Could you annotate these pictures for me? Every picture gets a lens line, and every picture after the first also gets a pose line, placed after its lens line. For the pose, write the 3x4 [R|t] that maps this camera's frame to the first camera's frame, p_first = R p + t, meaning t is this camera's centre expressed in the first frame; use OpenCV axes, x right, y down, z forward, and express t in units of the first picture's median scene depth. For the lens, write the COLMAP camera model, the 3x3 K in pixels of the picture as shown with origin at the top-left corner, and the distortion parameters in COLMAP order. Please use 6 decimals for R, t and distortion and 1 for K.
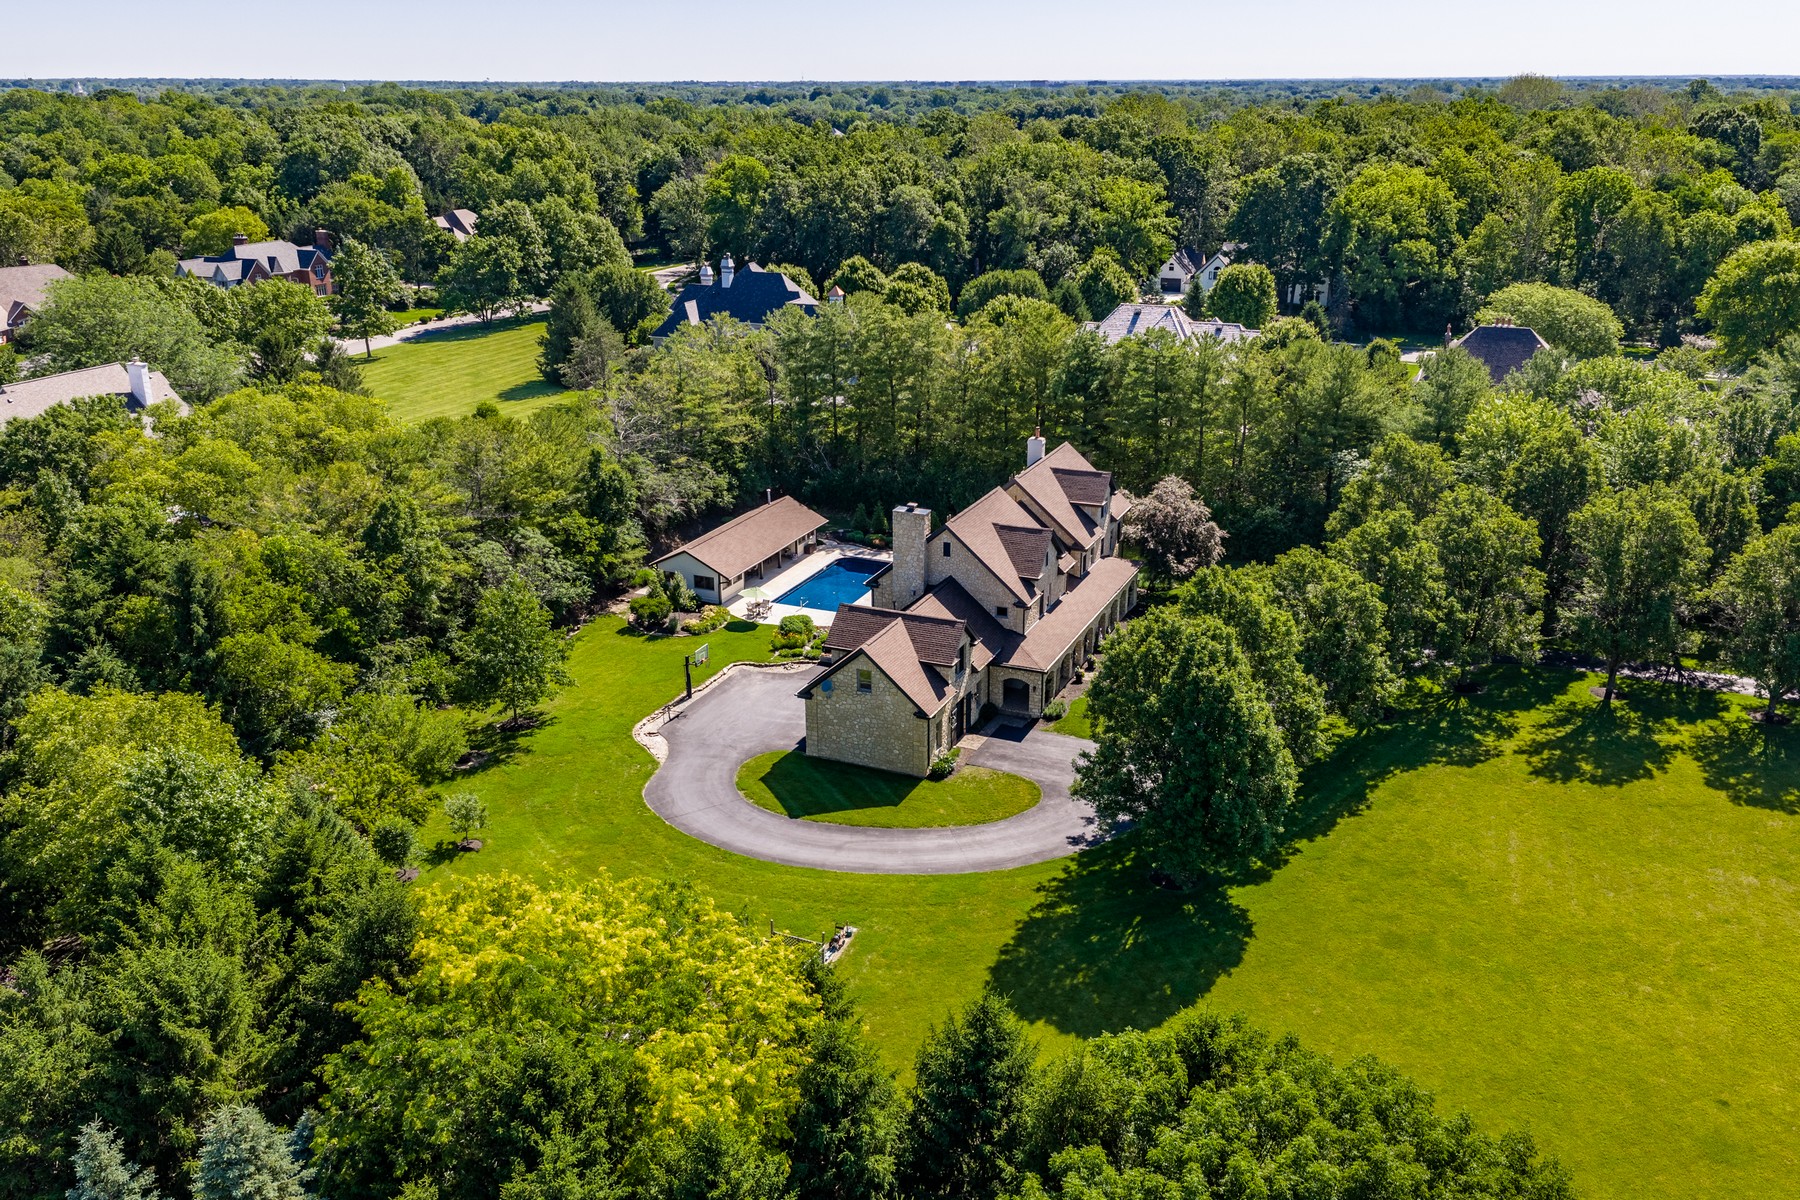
lens RADIAL K [[1512.3, 0, 900.0], [0, 1512.3, 600.0], [0, 0, 1]] dist [0.014519, -0.026586]
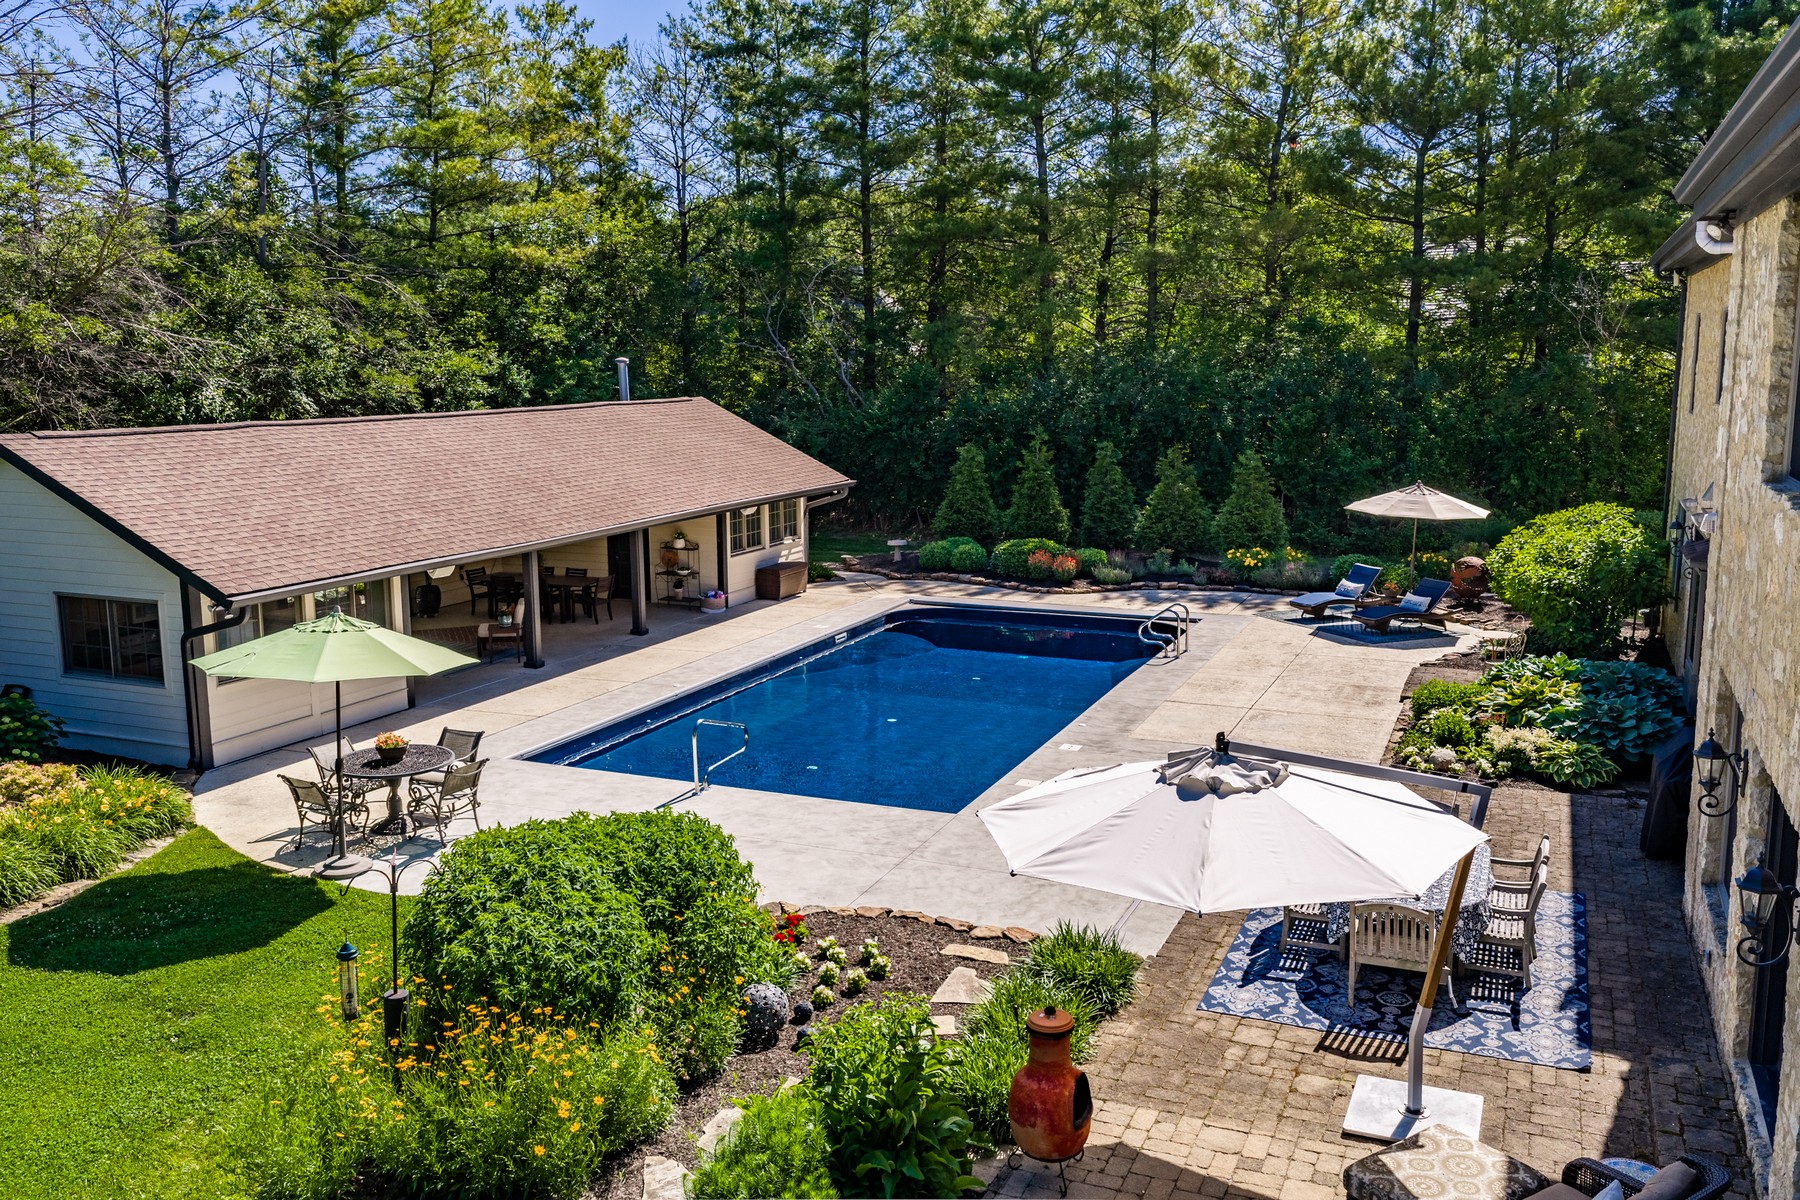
lens RADIAL K [[1512.3, 0, 900.0], [0, 1512.3, 600.0], [0, 0, 1]] dist [0.014519, -0.026586]
pose [[0.999997, 0.002149, 0.000863, -0.040925], [-0.001962, 0.984076, -0.177737, 0.012248], [-0.001231, 0.177735, 0.984078, 0.767342]]
